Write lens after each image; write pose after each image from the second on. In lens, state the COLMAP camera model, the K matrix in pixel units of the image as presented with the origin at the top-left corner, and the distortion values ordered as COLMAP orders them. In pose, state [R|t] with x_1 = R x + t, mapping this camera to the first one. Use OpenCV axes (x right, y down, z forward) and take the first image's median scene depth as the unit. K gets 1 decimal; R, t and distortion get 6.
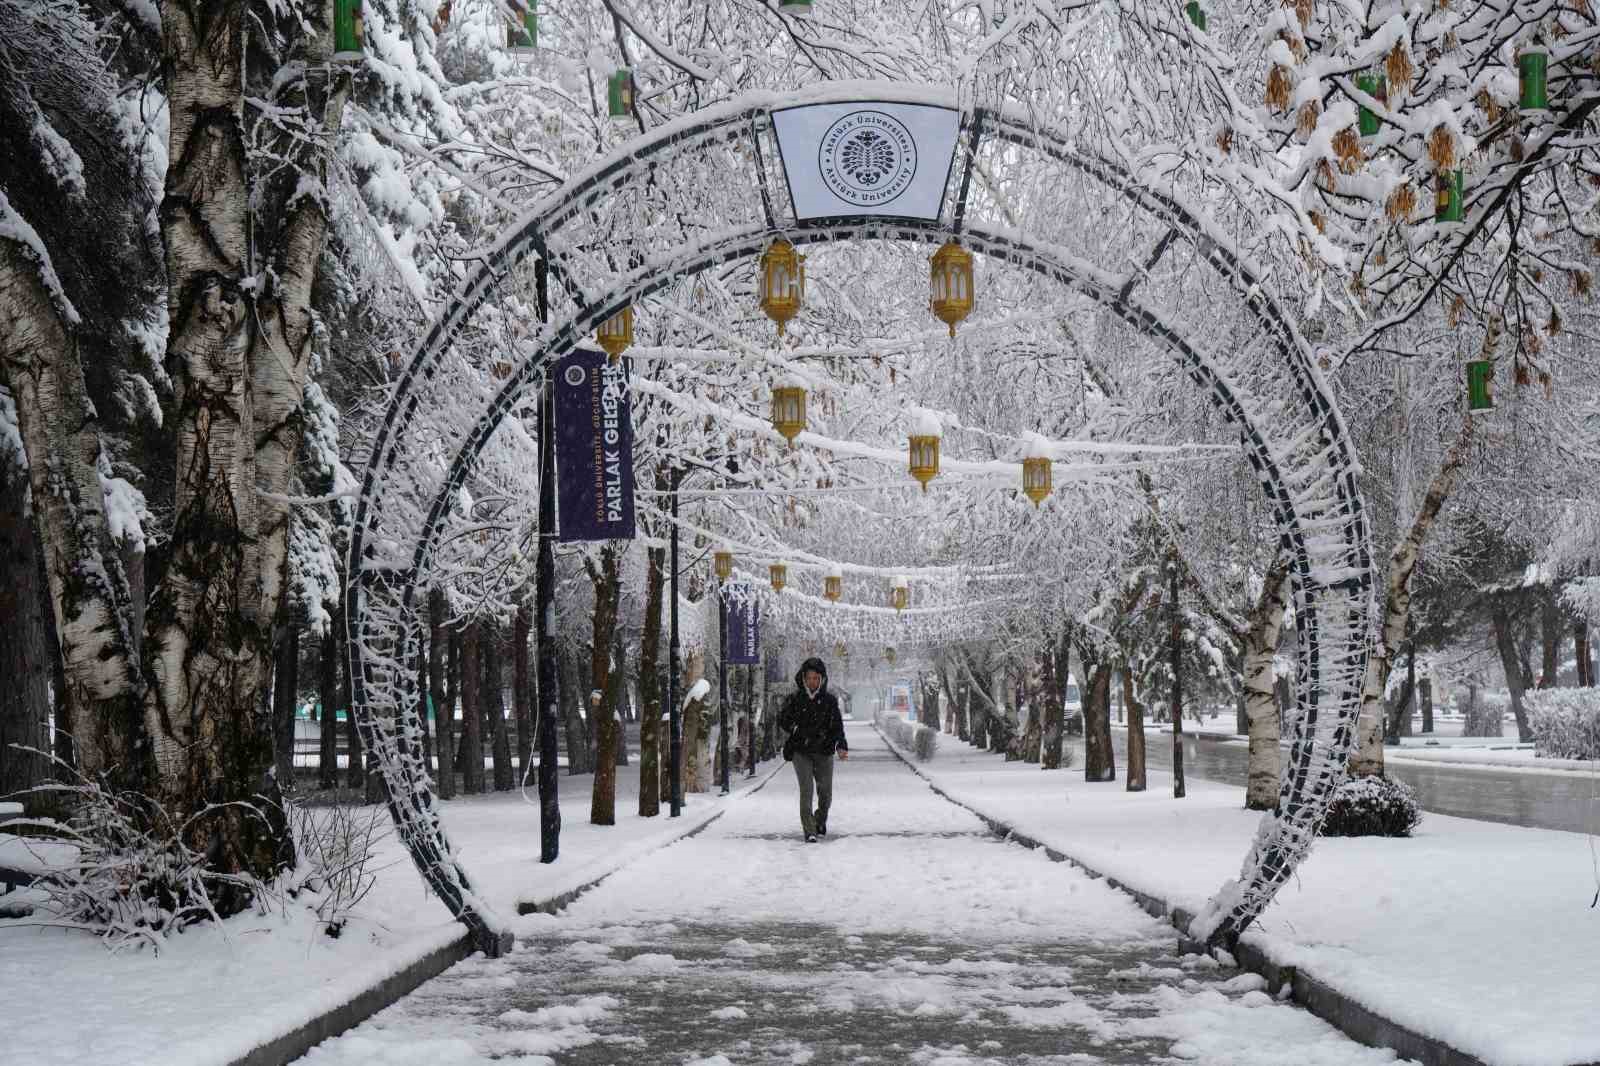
lens RADIAL K [[2684.7, 0, 800.0], [0, 2684.7, 533.0], [0, 0, 1]] dist [-0.008682, -0.138077]
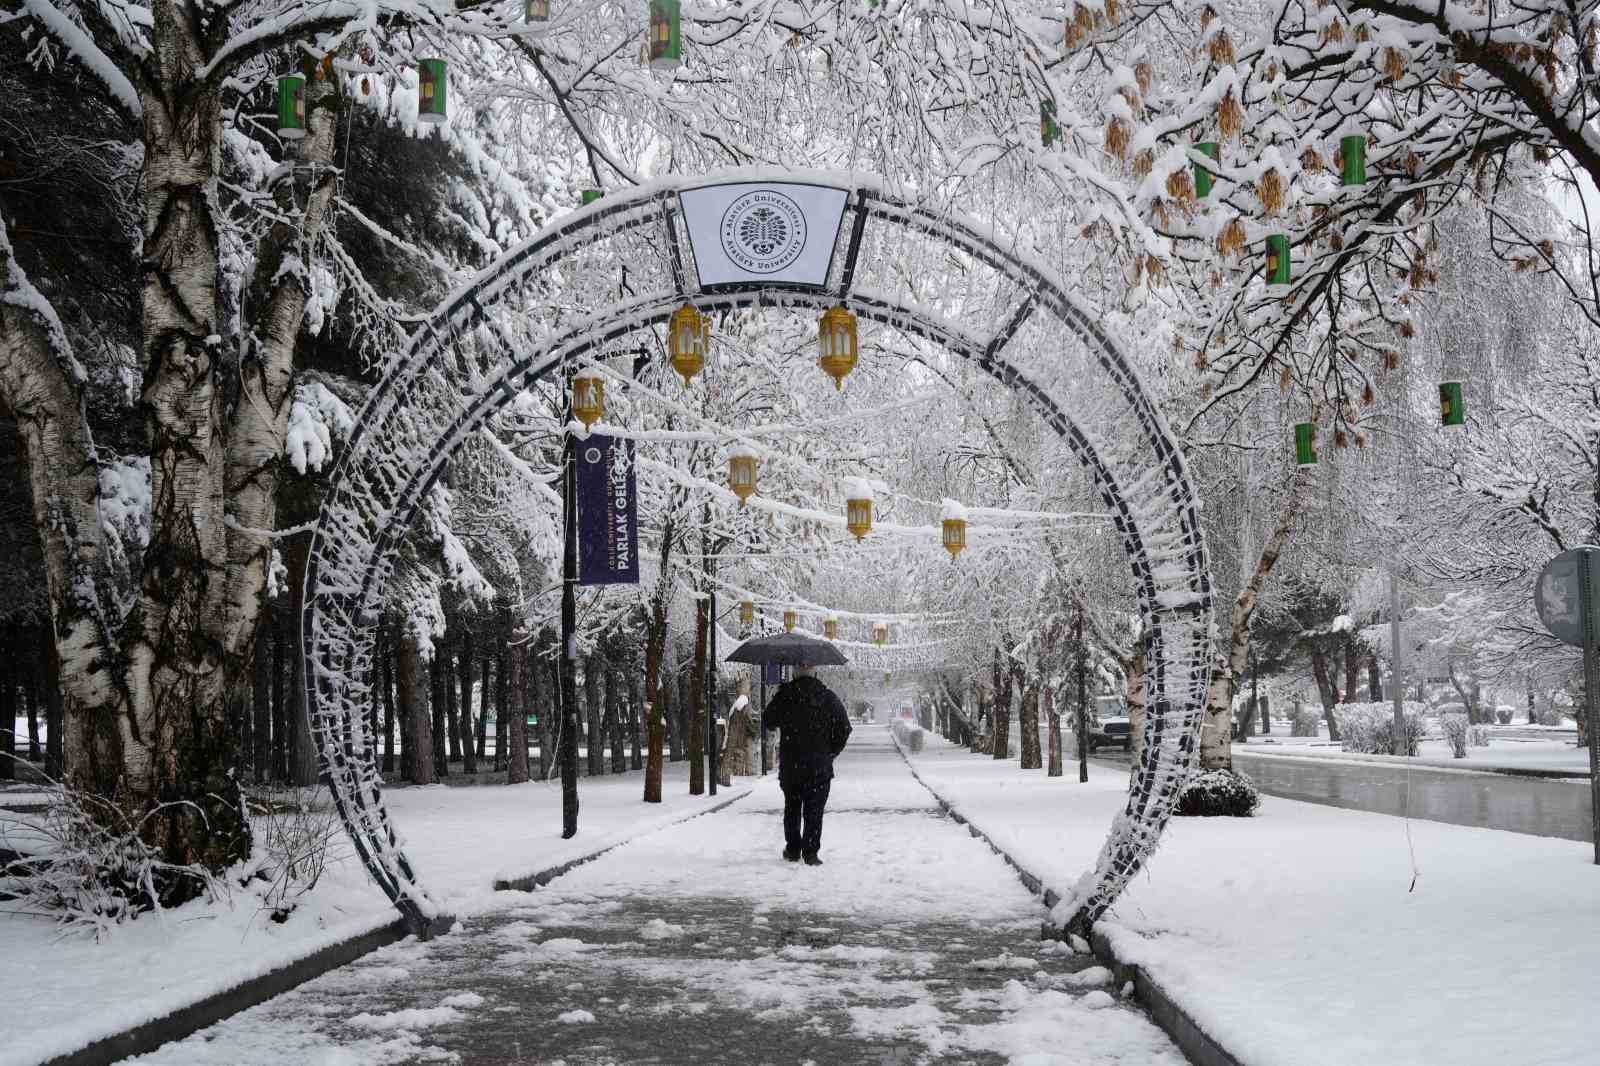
lens RADIAL K [[1815.1, 0, 800.0], [0, 1815.1, 533.0], [0, 0, 1]] dist [-0.003831, 0.004426]
pose [[0.999784, -0.000056, -0.020802, 0.056130], [-0.000676, 0.999382, -0.035156, 0.014645], [0.020792, 0.035163, 0.999165, 0.234561]]
